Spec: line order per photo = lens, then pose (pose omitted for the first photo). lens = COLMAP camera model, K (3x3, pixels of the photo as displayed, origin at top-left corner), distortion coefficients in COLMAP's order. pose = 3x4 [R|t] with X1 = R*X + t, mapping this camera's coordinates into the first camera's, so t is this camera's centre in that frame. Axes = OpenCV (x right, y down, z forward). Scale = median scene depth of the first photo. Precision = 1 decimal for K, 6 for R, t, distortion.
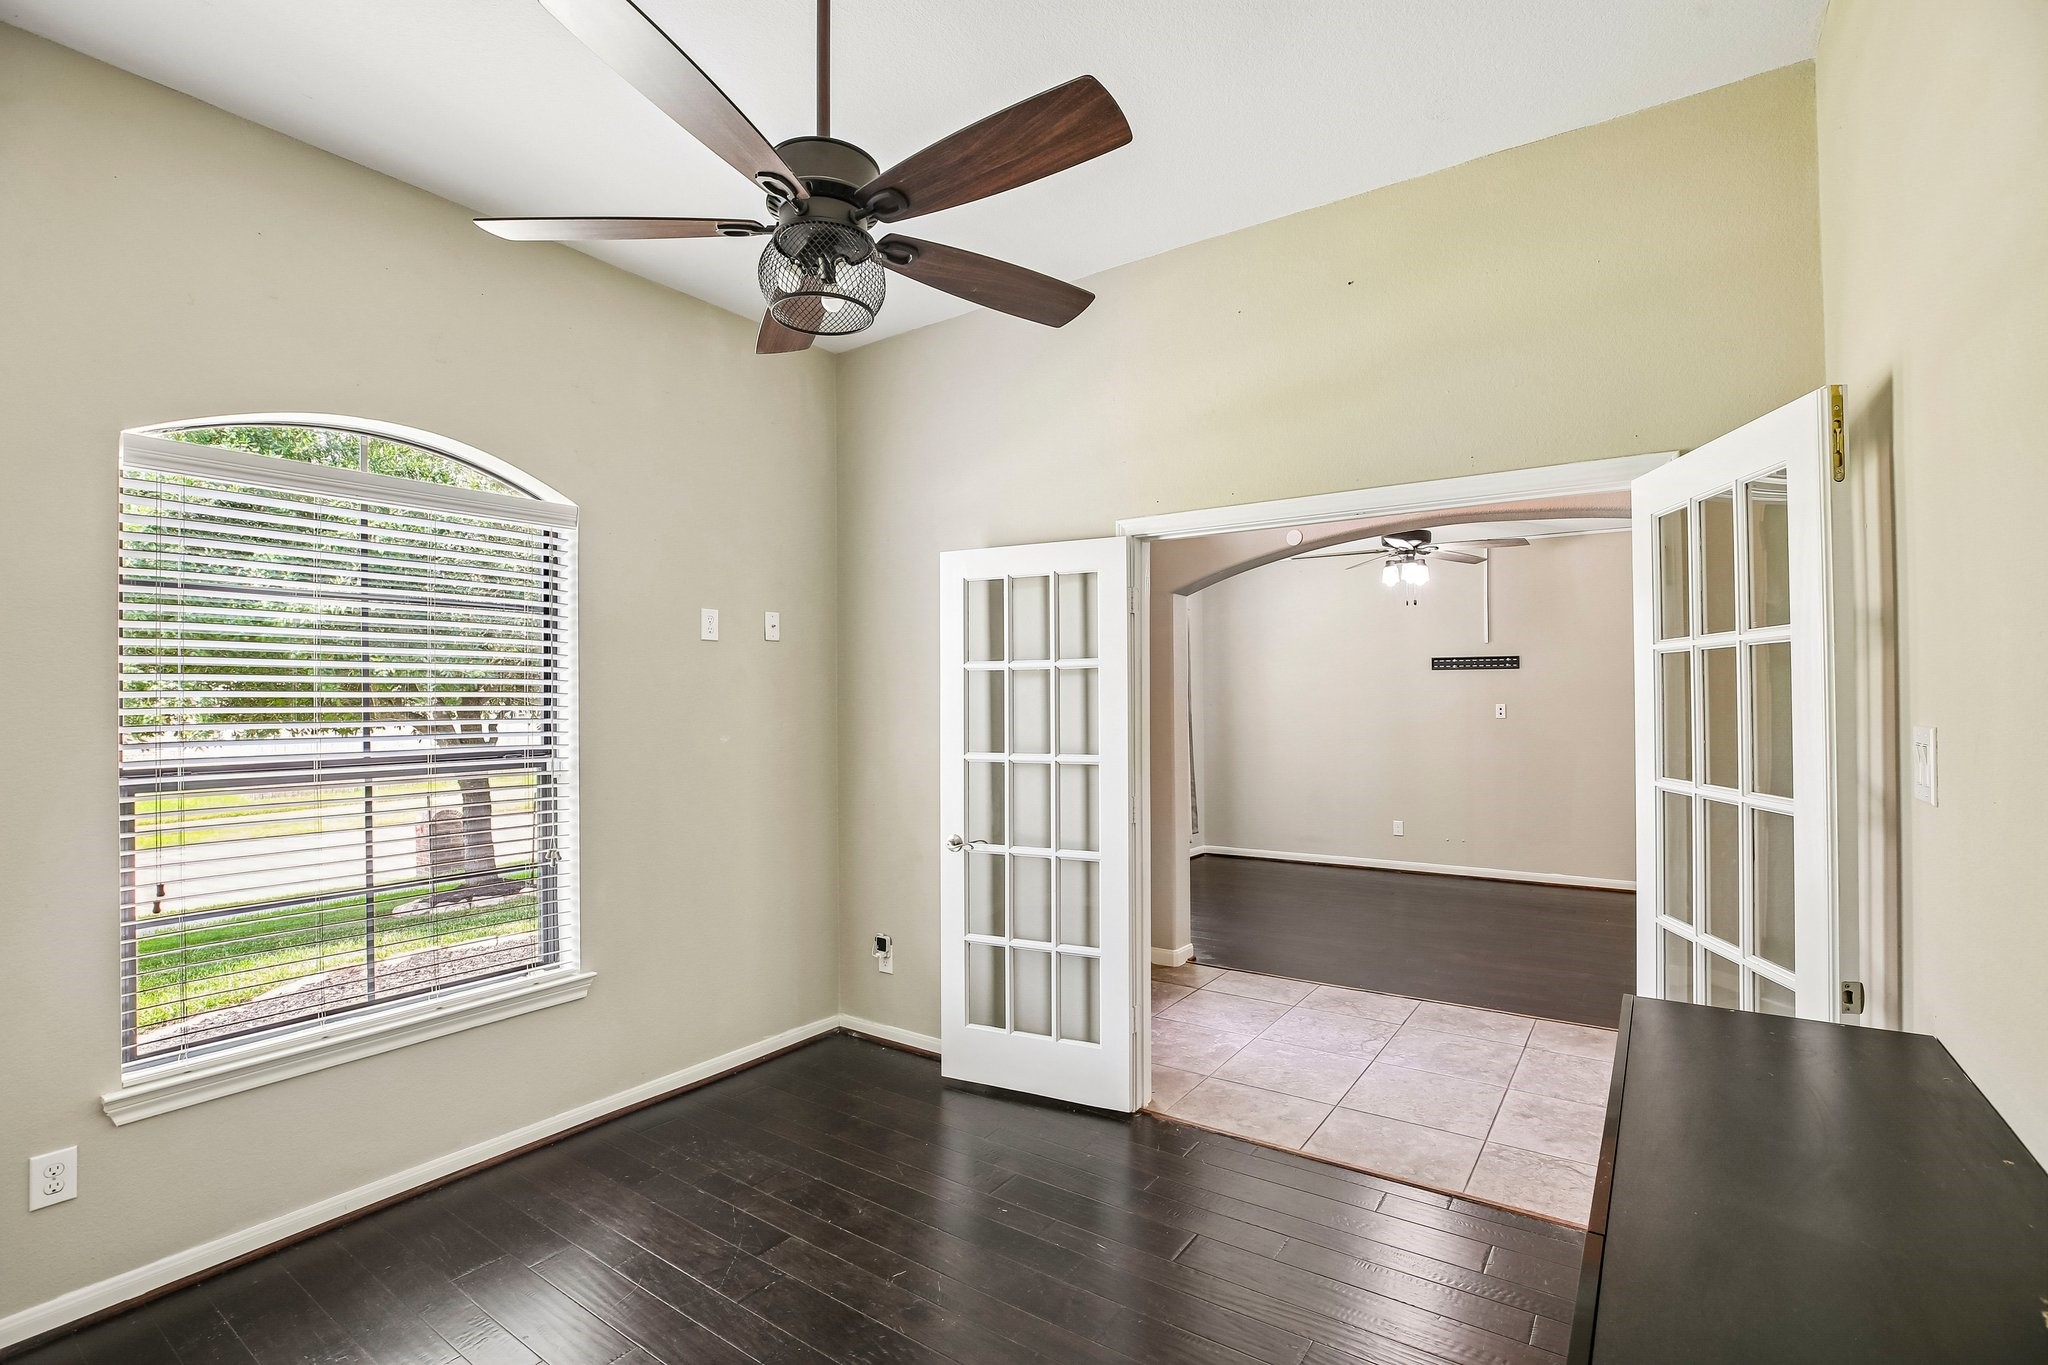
lens RADIAL K [[931.8, 0, 1023.0], [0, 931.8, 687.5], [0, 0, 1]] dist [-0.024446, 0.000543]
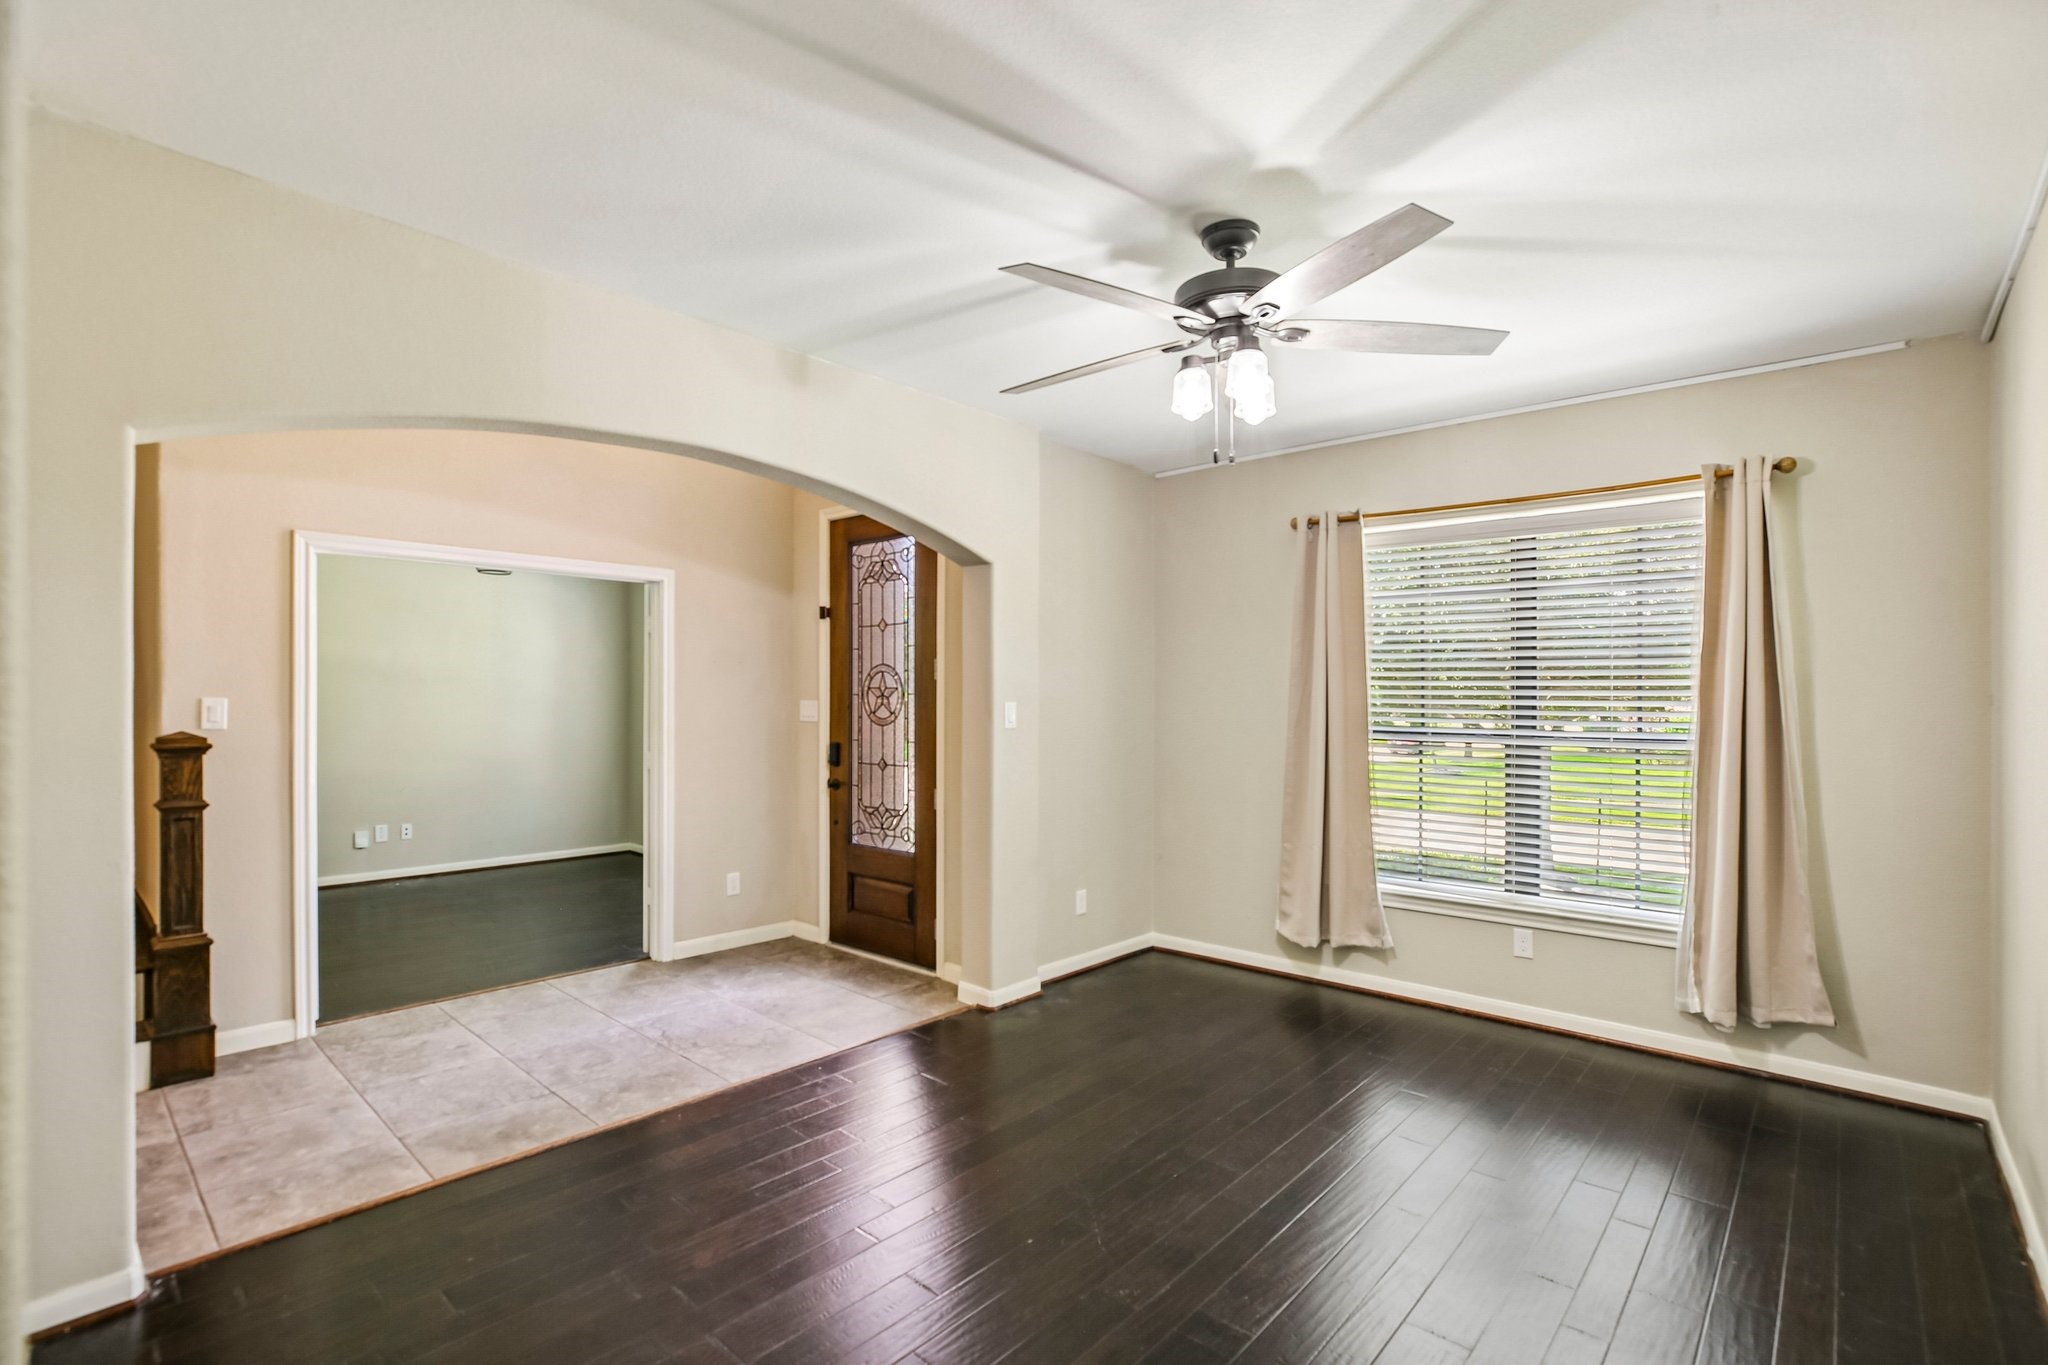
lens RADIAL K [[931.8, 0, 1023.0], [0, 931.8, 687.5], [0, 0, 1]] dist [-0.024446, 0.000543]
pose [[-0.109685, 0.010232, -0.993914, 1.384097], [0.003654, 0.999944, 0.009891, -0.004498], [0.993960, -0.002547, -0.109717, 1.562284]]
